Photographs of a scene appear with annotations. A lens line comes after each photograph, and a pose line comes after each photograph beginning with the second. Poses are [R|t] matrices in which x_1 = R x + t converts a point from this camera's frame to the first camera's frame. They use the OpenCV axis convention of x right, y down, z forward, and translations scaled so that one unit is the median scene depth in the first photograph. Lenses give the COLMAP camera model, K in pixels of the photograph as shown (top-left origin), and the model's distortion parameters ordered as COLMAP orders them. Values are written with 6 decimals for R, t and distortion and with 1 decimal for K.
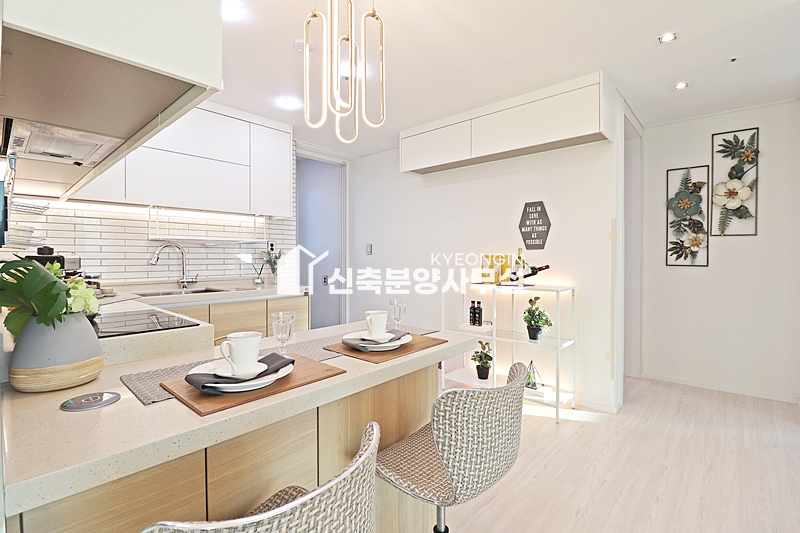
lens RADIAL K [[367.5, 0, 398.1], [0, 367.5, 261.2], [0, 0, 1]] dist [-0.012040, -0.007078]
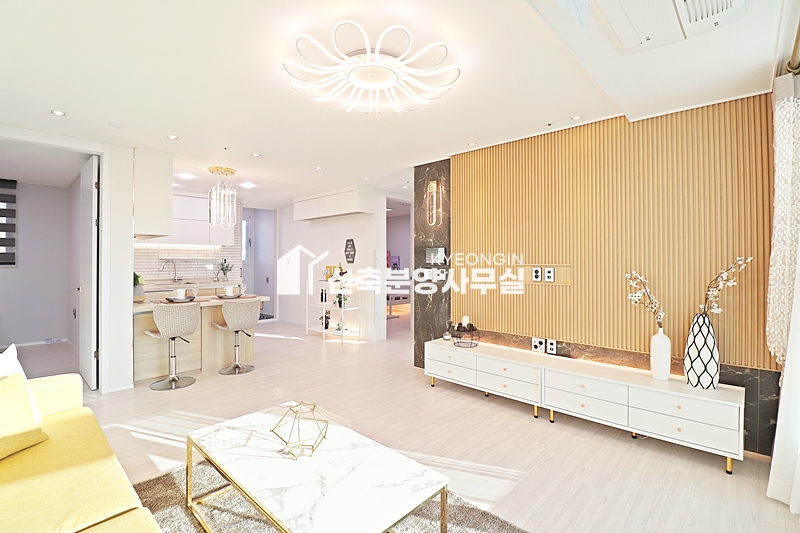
lens RADIAL K [[367.5, 0, 396.5], [0, 367.5, 257.7], [0, 0, 1]] dist [-0.012040, -0.007078]
pose [[0.999725, -0.001267, -0.023403, 0.661968], [0.000705, 0.999712, -0.024006, -0.013683], [0.023427, 0.023983, 0.999438, -0.965752]]
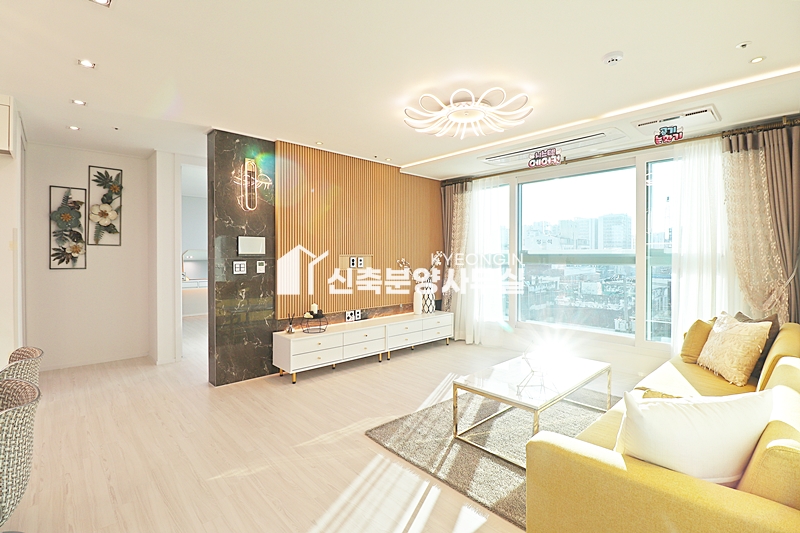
lens RADIAL K [[367.5, 0, 403.8], [0, 367.5, 251.0], [0, 0, 1]] dist [-0.012040, -0.007078]
pose [[0.064211, 0.009098, 0.997895, -0.341896], [0.014820, 0.999839, -0.010069, -0.018383], [-0.997826, 0.015435, 0.064066, -0.193519]]
